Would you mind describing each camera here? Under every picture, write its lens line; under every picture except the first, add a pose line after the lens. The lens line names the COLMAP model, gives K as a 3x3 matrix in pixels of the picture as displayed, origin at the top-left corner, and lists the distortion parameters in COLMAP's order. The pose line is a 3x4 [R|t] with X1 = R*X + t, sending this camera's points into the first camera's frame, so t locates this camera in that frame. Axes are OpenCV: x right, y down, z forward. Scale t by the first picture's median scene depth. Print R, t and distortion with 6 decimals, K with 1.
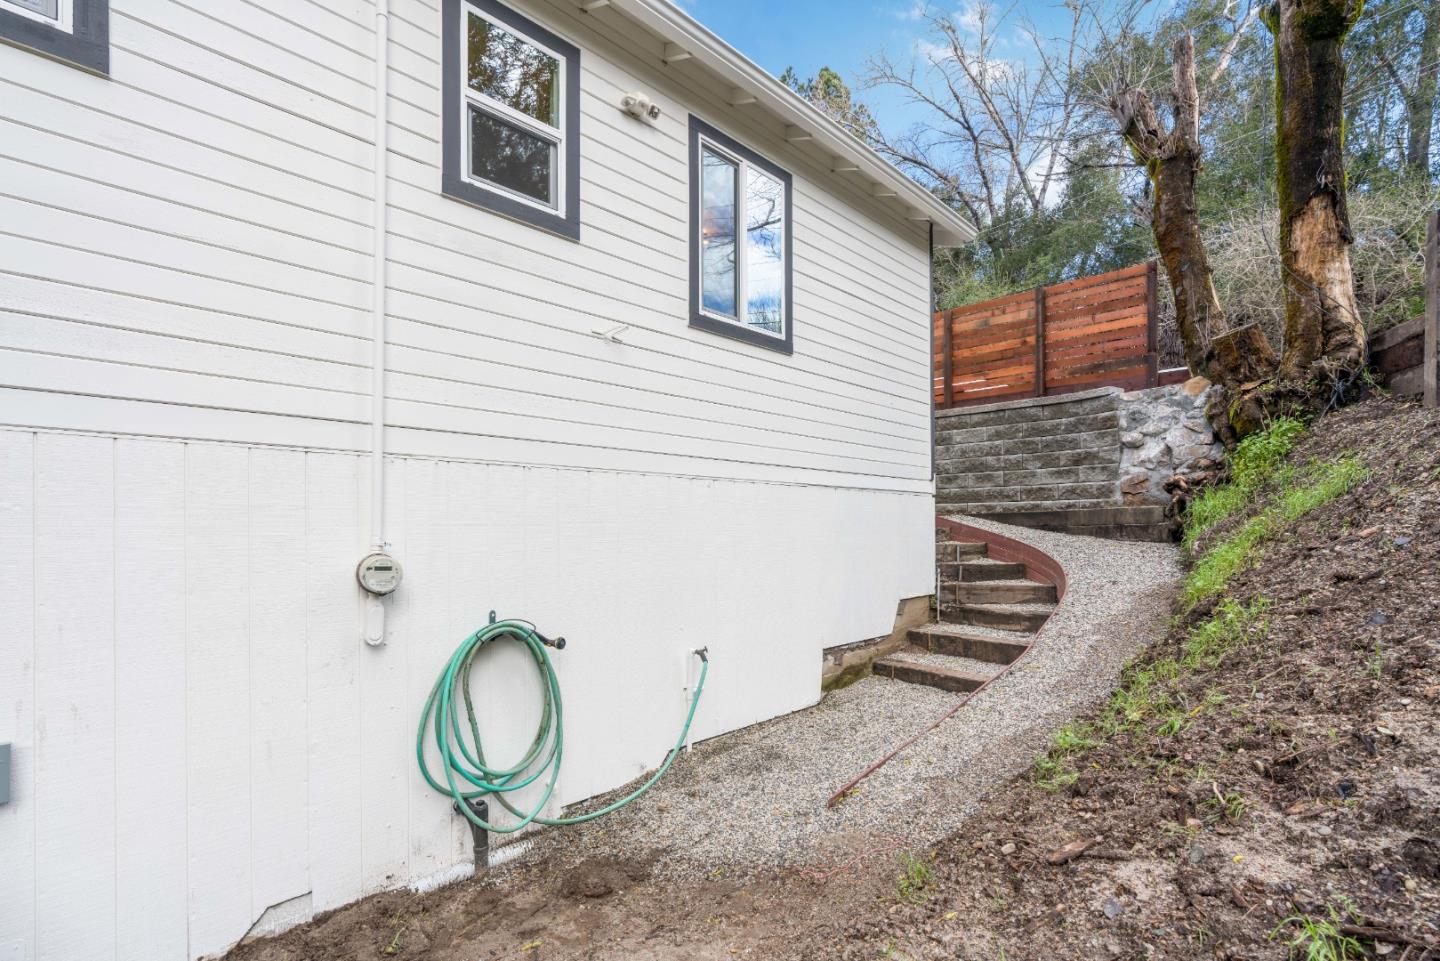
lens RADIAL K [[648.5, 0, 719.2], [0, 648.5, 532.5], [0, 0, 1]] dist [0.000004, 0.000267]
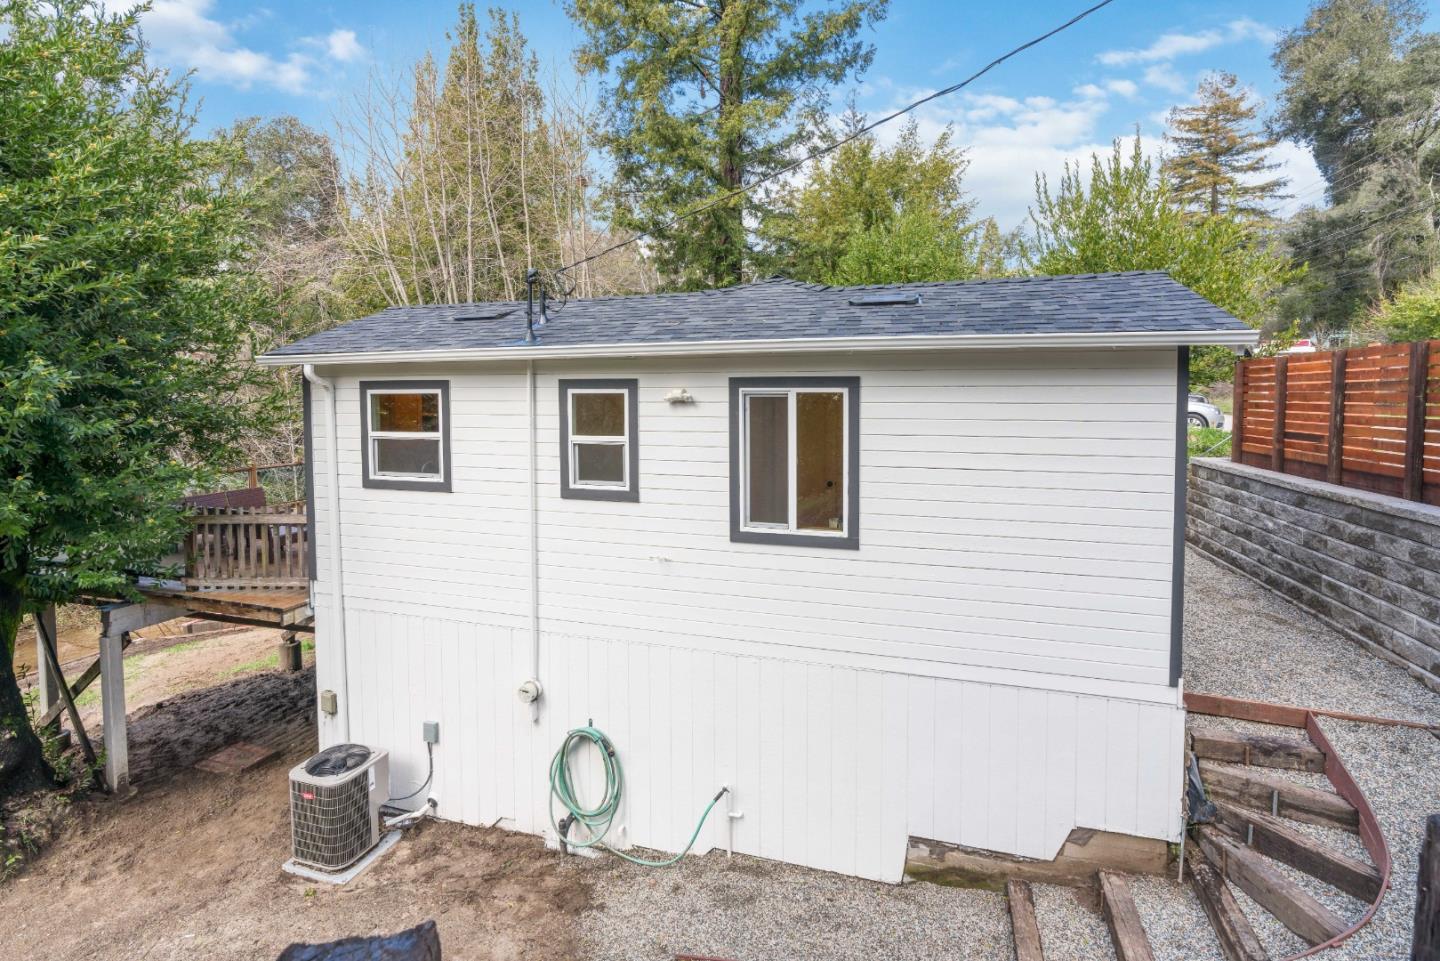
lens RADIAL K [[650.0, 0, 721.5], [0, 650.0, 477.9], [0, 0, 1]] dist [-0.005227, 0.004027]
pose [[0.490243, 0.085843, -0.867348, 1.183348], [-0.014594, 0.995807, 0.090308, -0.634591], [0.871464, -0.031614, 0.489440, 0.415468]]
